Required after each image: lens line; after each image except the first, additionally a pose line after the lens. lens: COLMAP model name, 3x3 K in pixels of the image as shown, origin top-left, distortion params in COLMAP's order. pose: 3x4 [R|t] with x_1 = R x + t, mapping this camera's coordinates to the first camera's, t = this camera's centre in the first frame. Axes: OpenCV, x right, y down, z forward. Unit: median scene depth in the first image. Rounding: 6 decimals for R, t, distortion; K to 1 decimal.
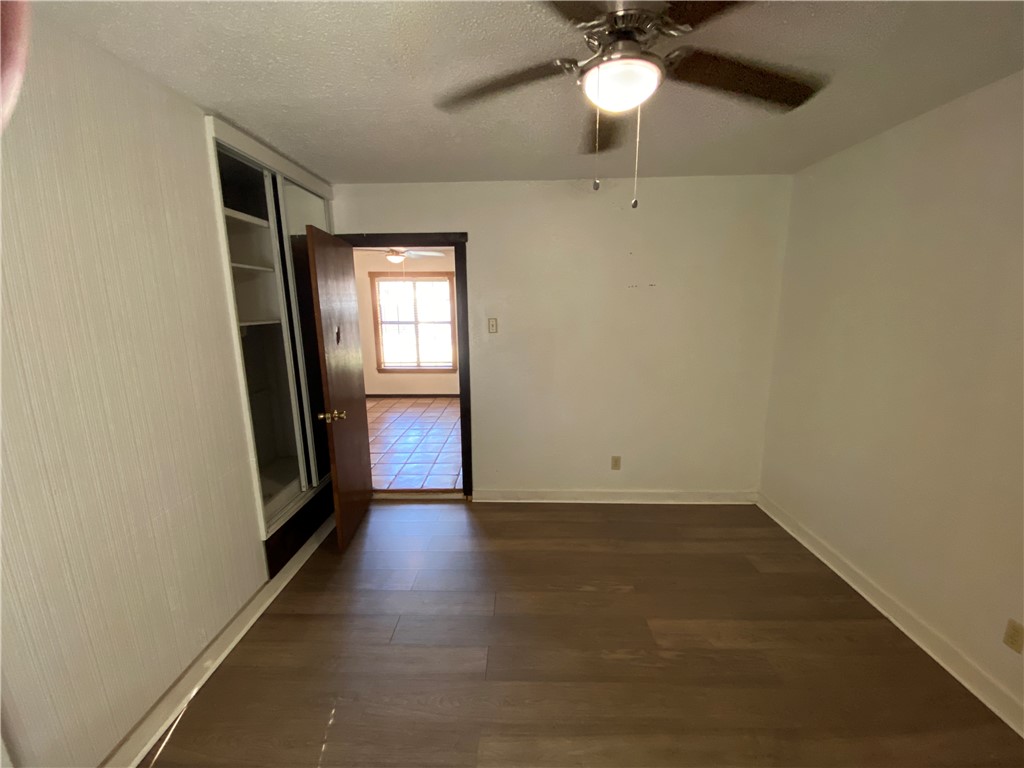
lens RADIAL K [[413.9, 0, 507.7], [0, 413.9, 385.0], [0, 0, 1]] dist [0.039657, -0.027506]
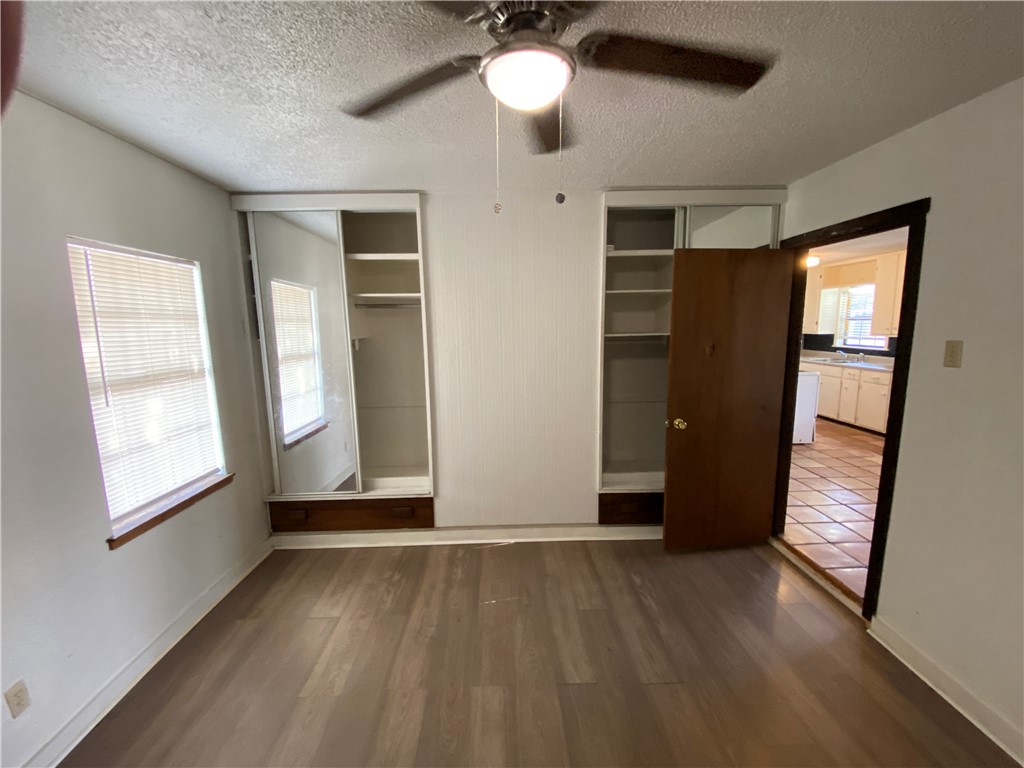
lens RADIAL K [[413.9, 0, 507.7], [0, 413.9, 385.0], [0, 0, 1]] dist [0.039657, -0.027506]
pose [[0.072184, 0.153595, -0.985494, 0.605506], [-0.182947, 0.973346, 0.138301, -0.091282], [0.980469, 0.170310, 0.098360, 0.475960]]
